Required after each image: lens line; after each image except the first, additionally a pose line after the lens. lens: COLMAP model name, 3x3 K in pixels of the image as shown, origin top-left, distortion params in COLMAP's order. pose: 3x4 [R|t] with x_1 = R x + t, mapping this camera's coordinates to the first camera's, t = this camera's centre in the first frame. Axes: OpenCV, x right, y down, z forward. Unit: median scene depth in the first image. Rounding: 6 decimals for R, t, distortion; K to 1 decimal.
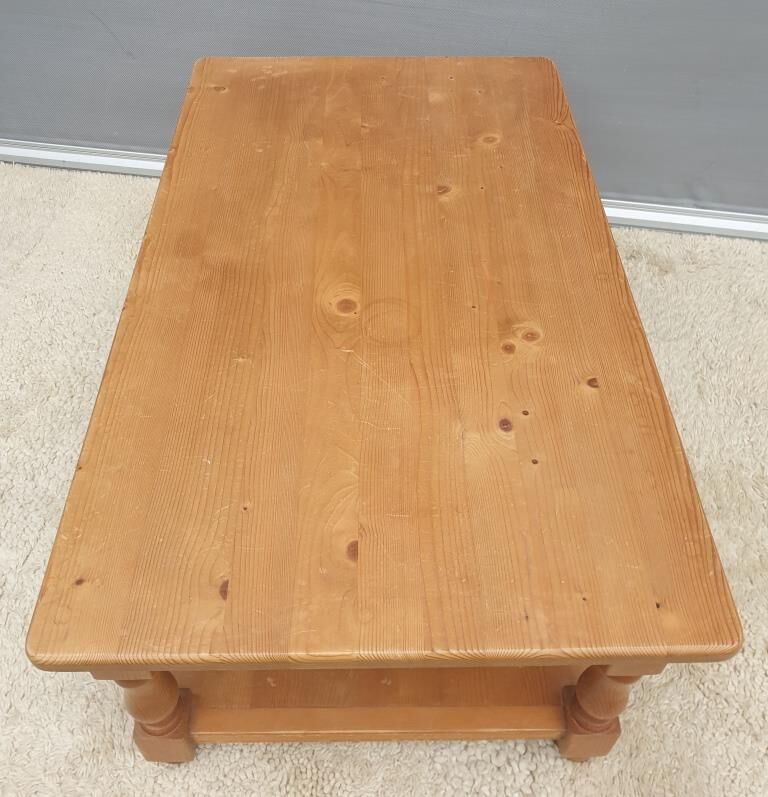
lens RADIAL K [[775.6, 0, 372.1], [0, 775.6, 406.4], [0, 0, 1]] dist [0.027726, 0.000000]
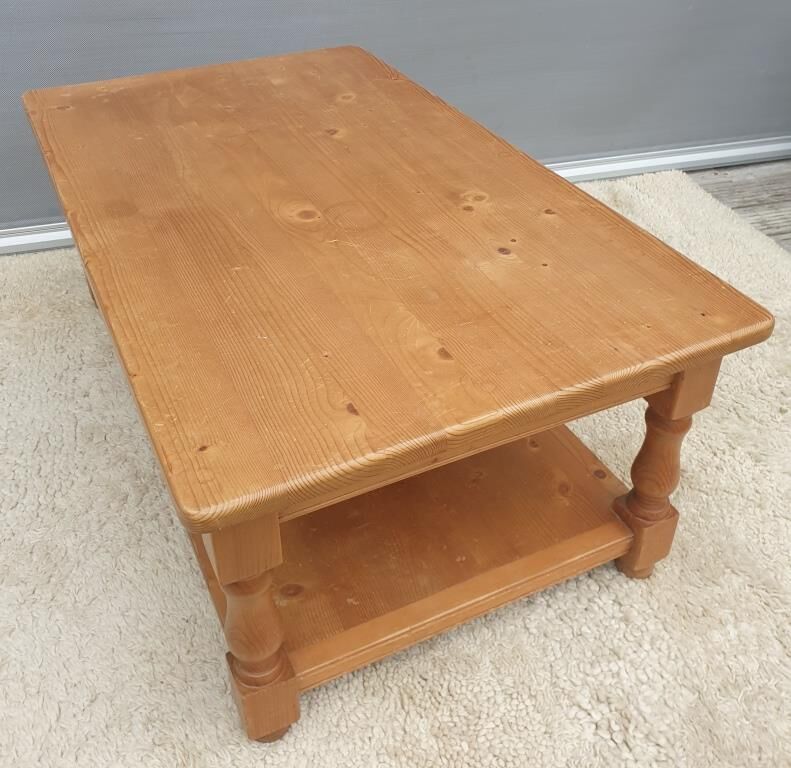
lens RADIAL K [[825.1, 0, 402.2], [0, 825.1, 356.5], [0, 0, 1]] dist [0.013521, 0.000000]
pose [[0.903988, -0.260794, 0.338810, -0.329662], [0.327211, 0.932051, -0.155609, 0.250393], [-0.275206, 0.251531, 0.927897, -0.004612]]
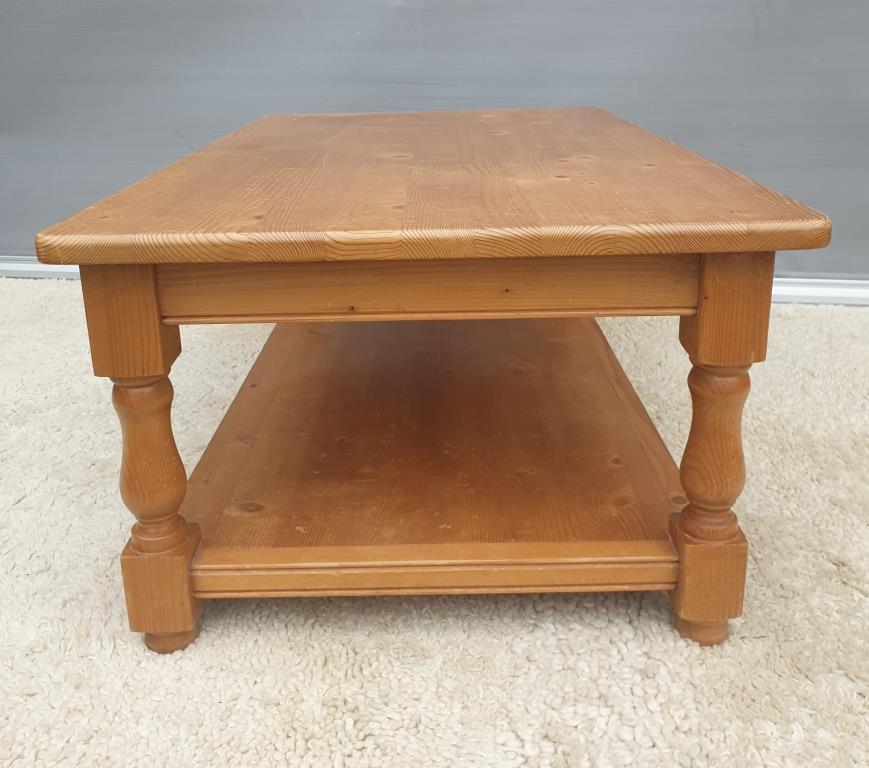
lens RADIAL K [[888.1, 0, 435.3], [0, 888.1, 328.7], [0, 0, 1]] dist [0.026493, 0.000000]
pose [[0.999545, -0.025669, -0.015854, 0.027526], [0.014338, 0.866505, -0.498963, 0.624585], [0.026546, 0.498509, 0.866478, 0.111016]]
